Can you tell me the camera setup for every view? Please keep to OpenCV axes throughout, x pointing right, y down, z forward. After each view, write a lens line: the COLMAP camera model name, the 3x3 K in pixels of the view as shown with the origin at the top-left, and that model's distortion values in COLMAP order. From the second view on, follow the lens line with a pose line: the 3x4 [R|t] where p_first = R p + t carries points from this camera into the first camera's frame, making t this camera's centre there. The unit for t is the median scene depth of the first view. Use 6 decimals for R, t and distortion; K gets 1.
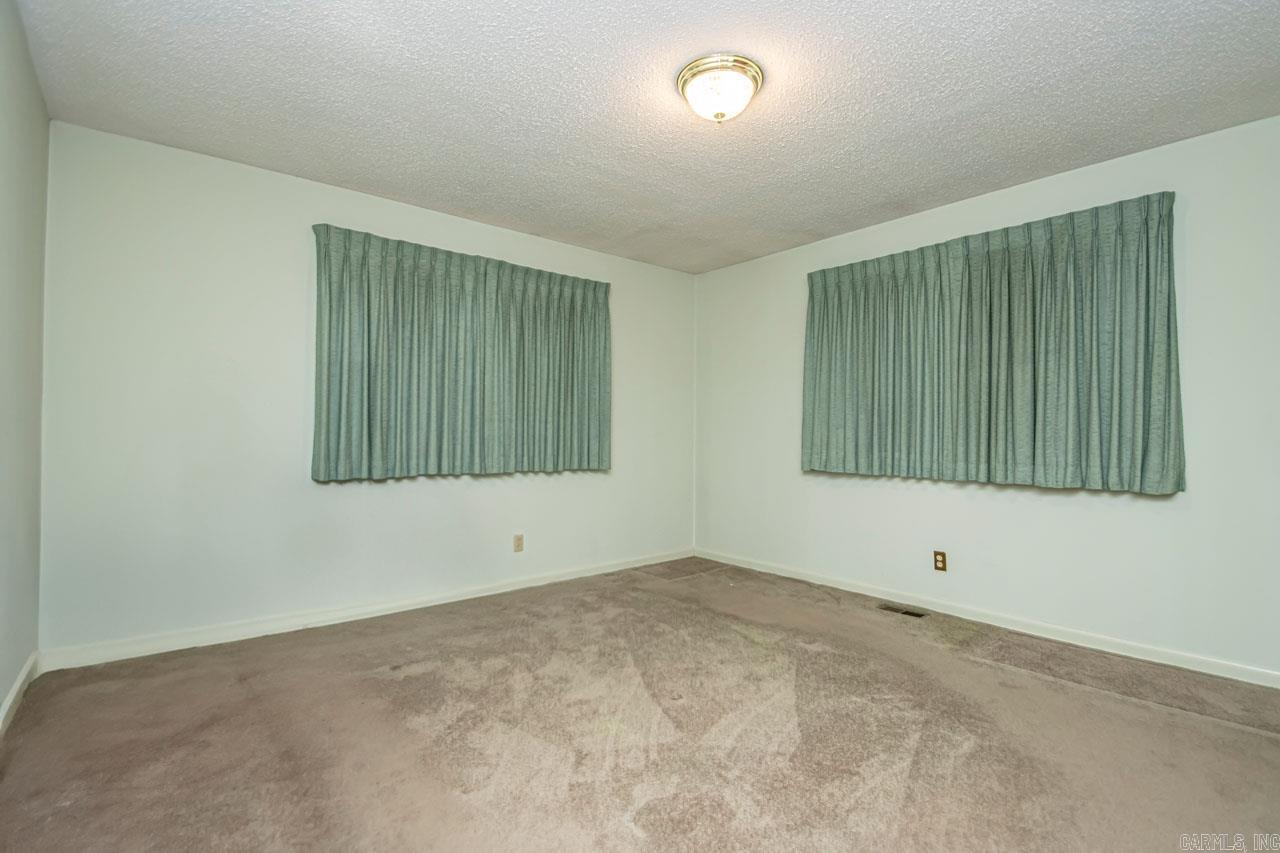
lens RADIAL K [[599.1, 0, 641.2], [0, 599.1, 420.3], [0, 0, 1]] dist [0.008519, -0.013392]
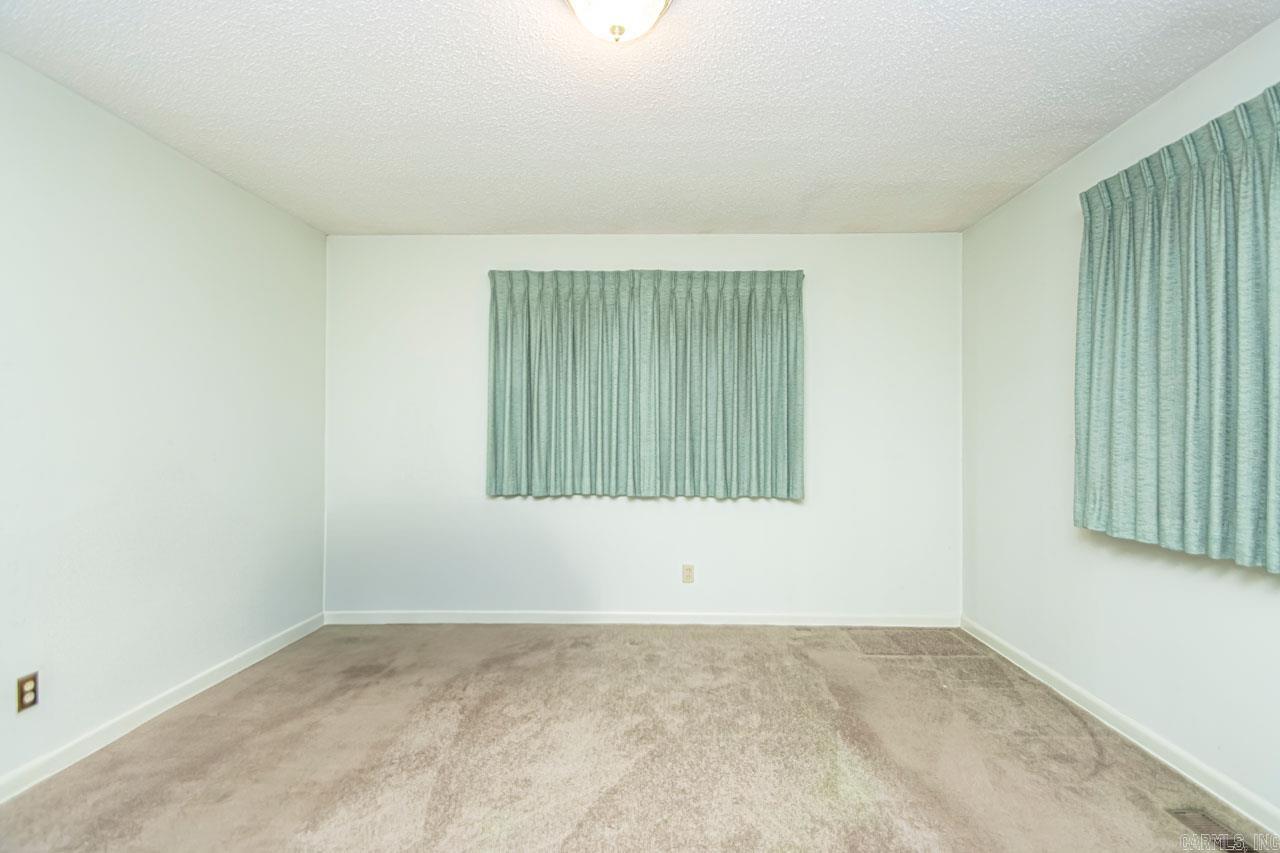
lens RADIAL K [[599.1, 0, 630.6], [0, 599.1, 417.3], [0, 0, 1]] dist [0.008519, -0.013392]
pose [[0.742486, -0.008943, -0.669802, 0.366236], [0.011962, 0.999928, -0.000090, -0.036384], [0.669755, -0.007946, 0.742539, 0.275944]]
